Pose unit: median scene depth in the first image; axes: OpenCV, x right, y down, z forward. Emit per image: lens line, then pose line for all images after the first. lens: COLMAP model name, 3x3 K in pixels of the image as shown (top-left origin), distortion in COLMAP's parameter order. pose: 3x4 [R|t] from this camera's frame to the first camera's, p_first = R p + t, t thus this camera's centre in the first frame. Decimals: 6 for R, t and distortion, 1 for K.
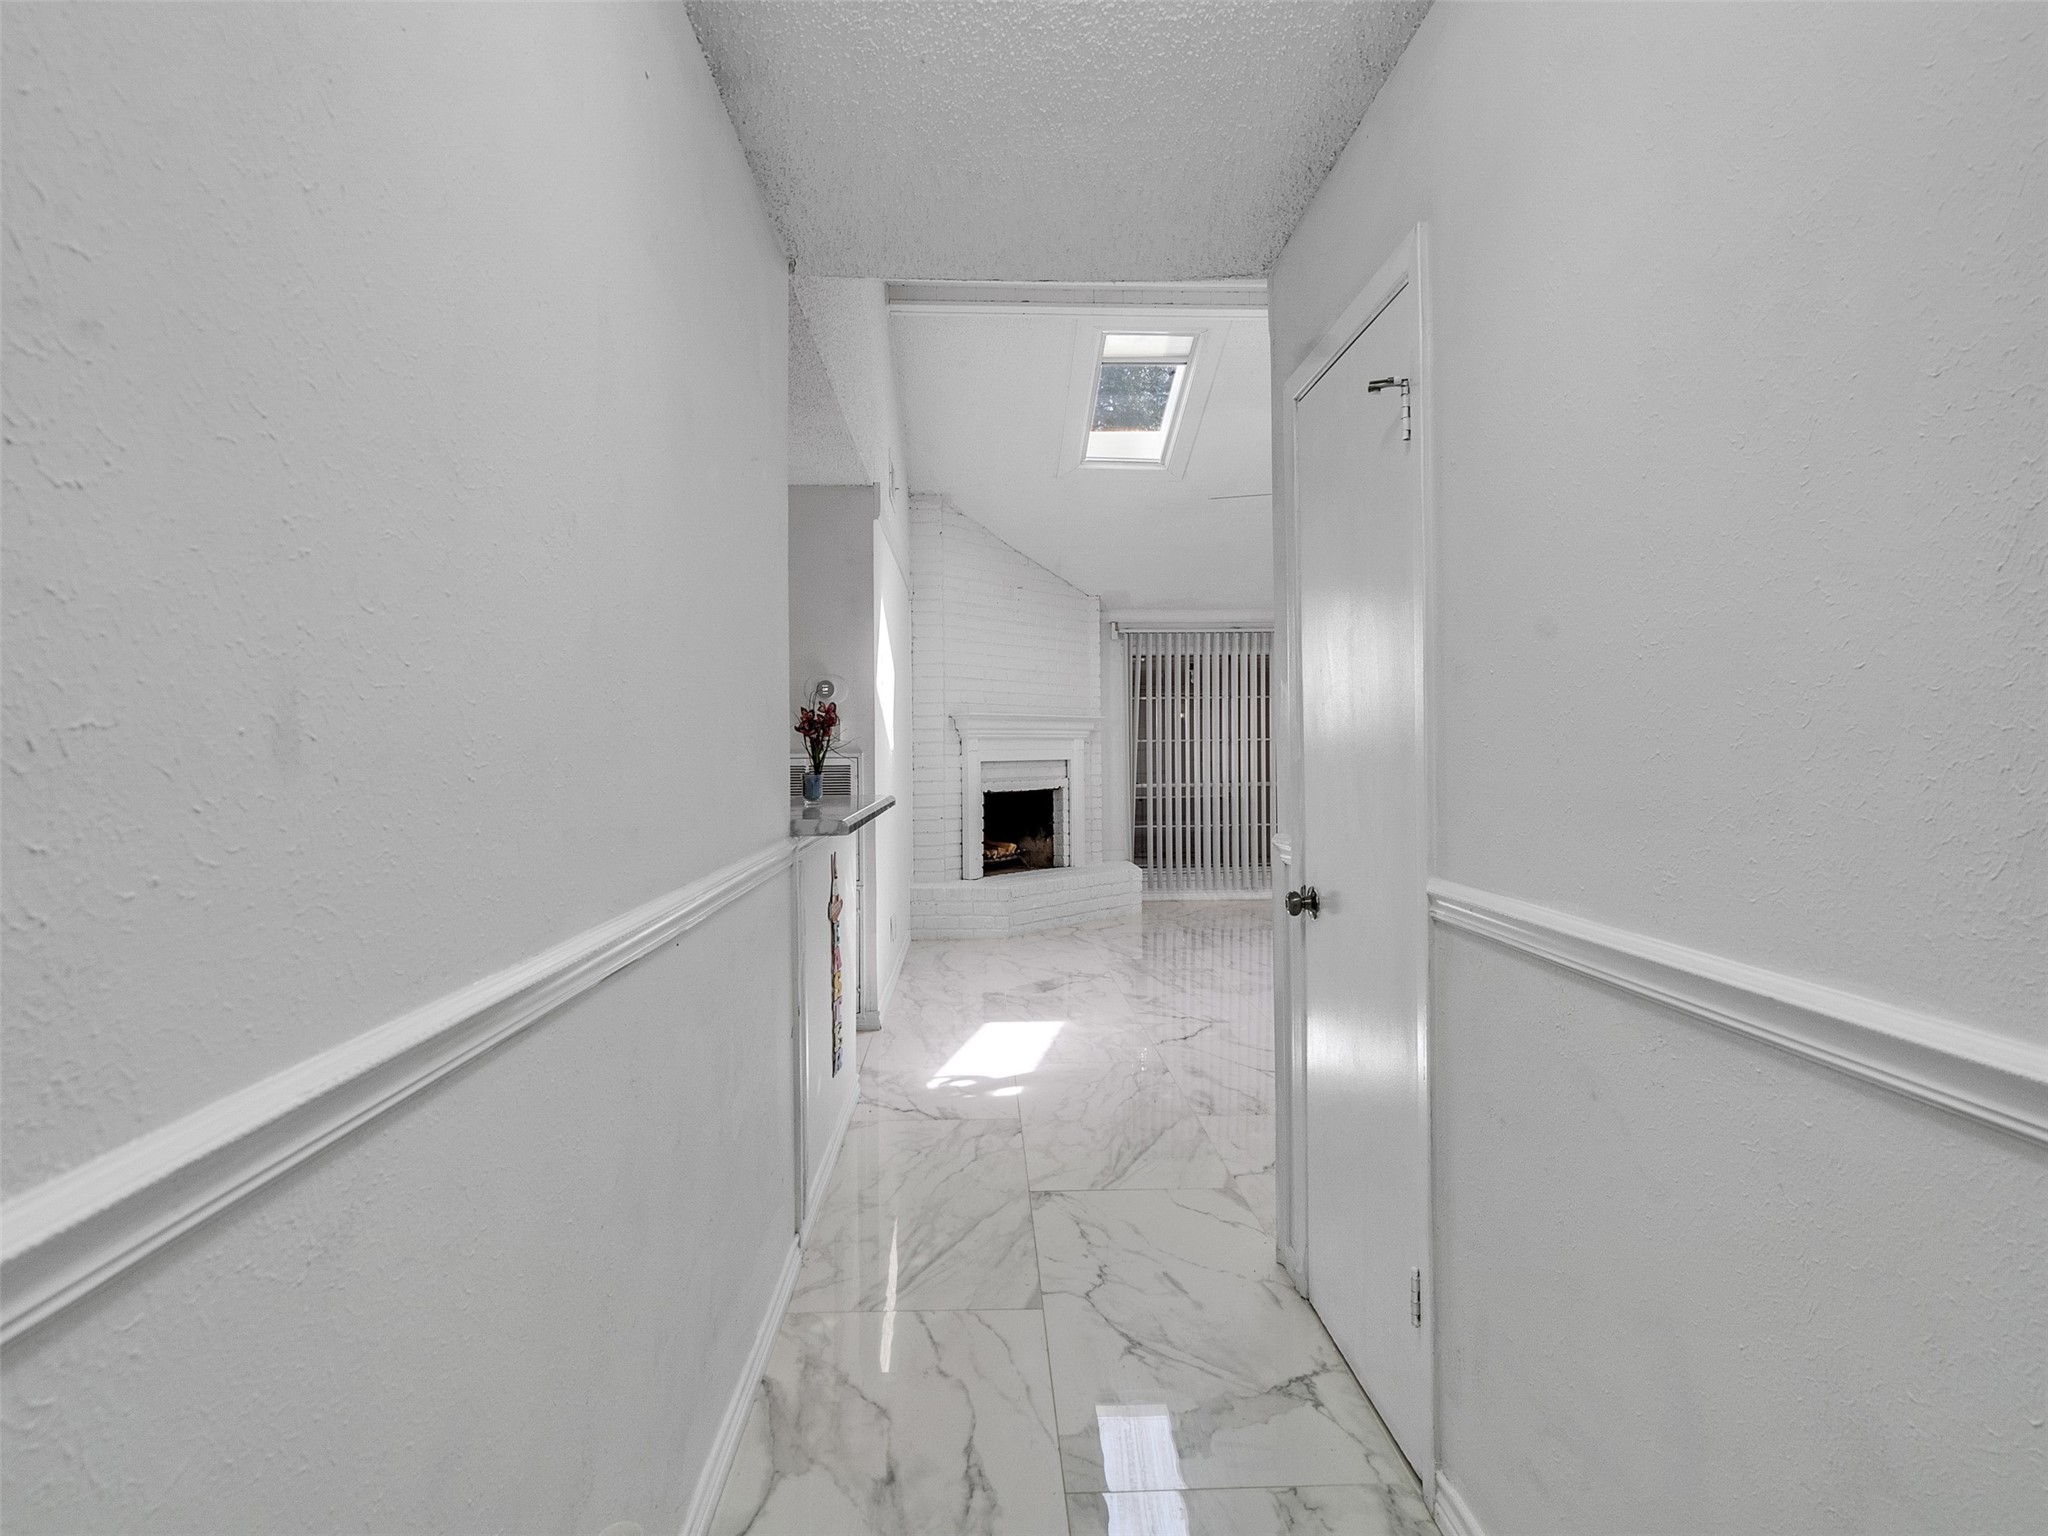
lens RADIAL K [[1041.4, 0, 1023.7], [0, 1041.4, 761.4], [0, 0, 1]] dist [0.002702, -0.001910]
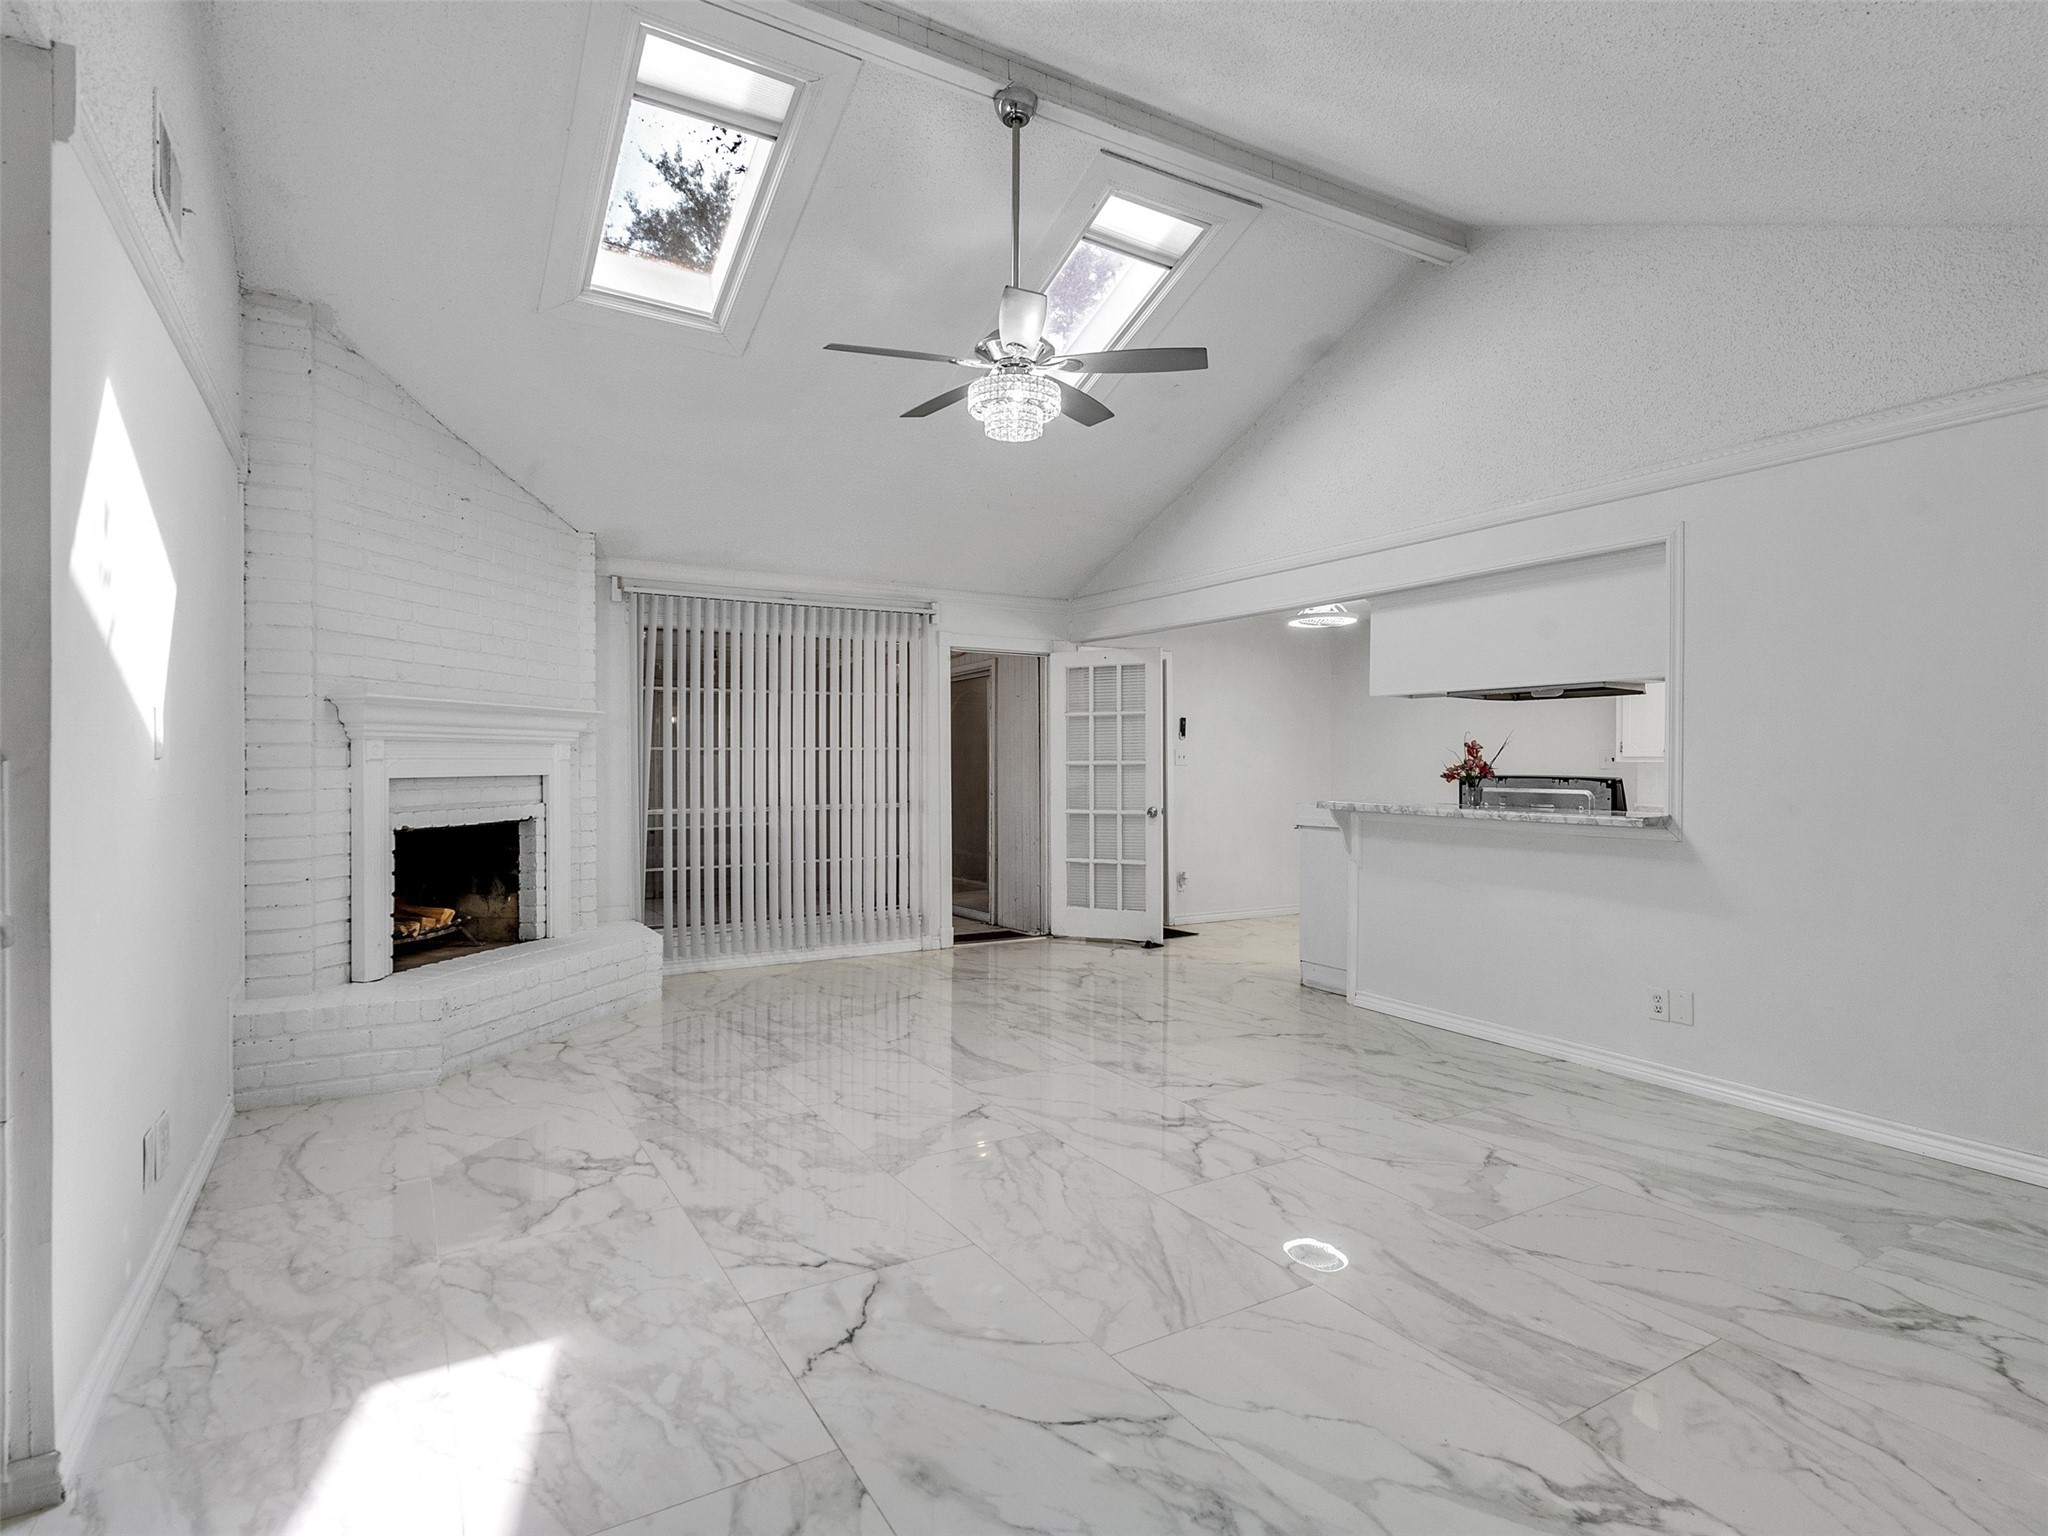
lens RADIAL K [[1041.4, 0, 1002.0], [0, 1041.4, 766.1], [0, 0, 1]] dist [0.002702, -0.001910]
pose [[0.884841, 0.006726, 0.465844, -0.008333], [-0.003140, 0.999959, -0.008474, -0.002682], [-0.465882, 0.006035, 0.884826, 0.284532]]
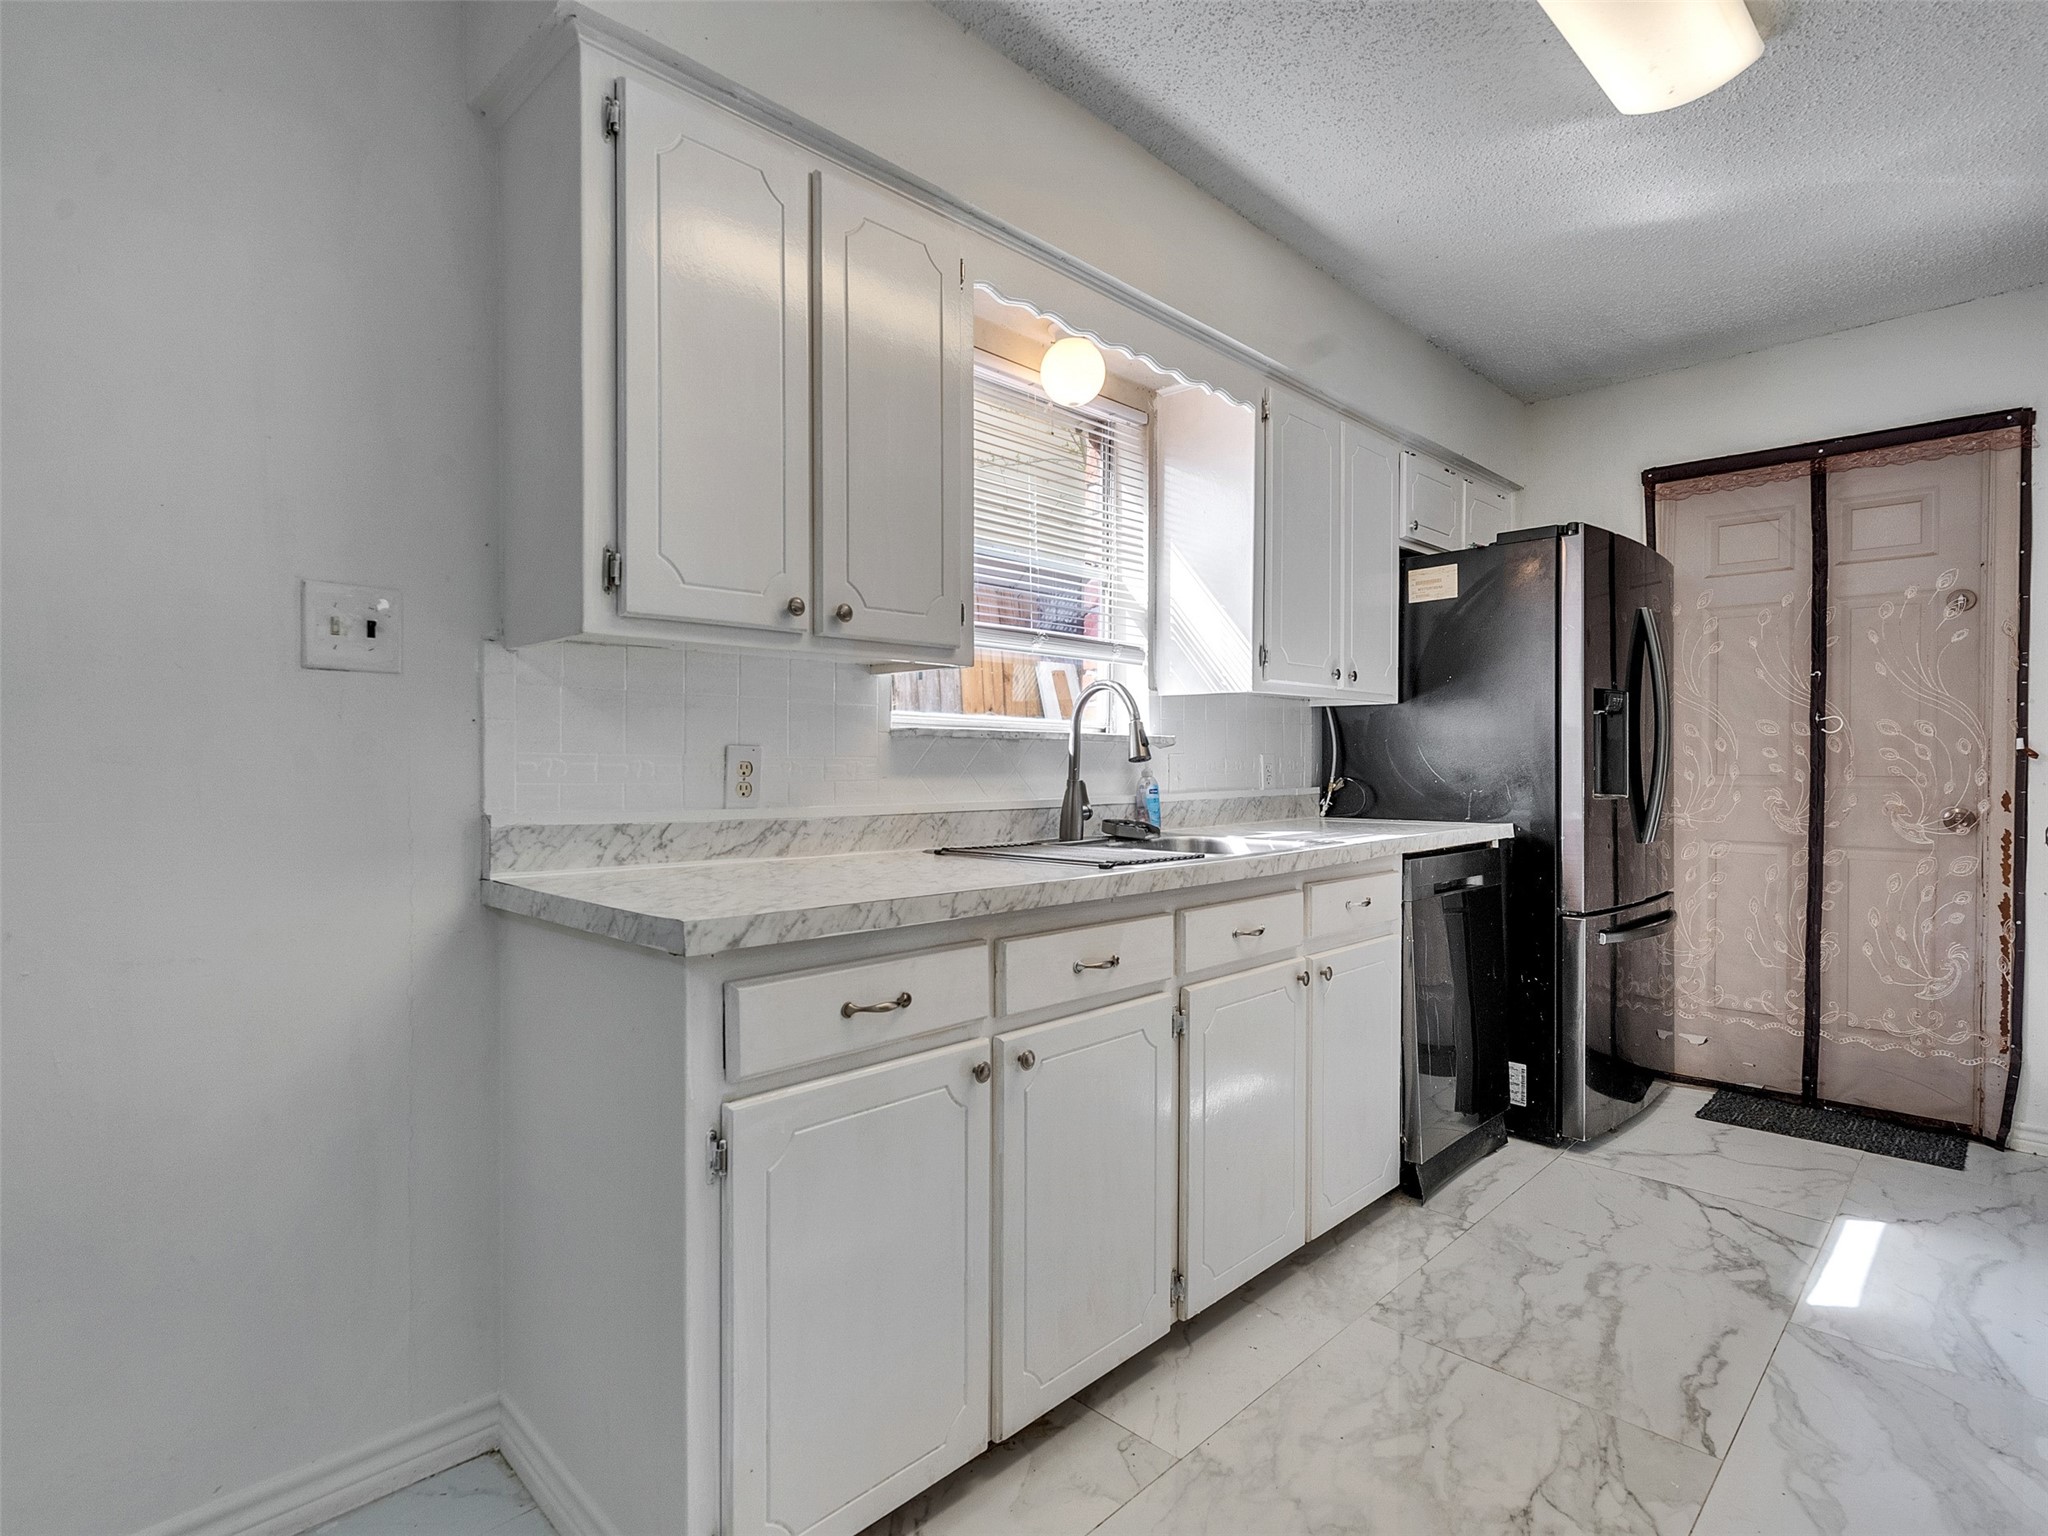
lens RADIAL K [[1041.4, 0, 1005.4], [0, 1041.4, 765.8], [0, 0, 1]] dist [0.002702, -0.001910]
pose [[-0.668331, -0.001577, 0.743862, 0.001527], [0.005292, 0.999962, 0.006874, 0.009067], [-0.743845, 0.008531, -0.668298, 0.899127]]
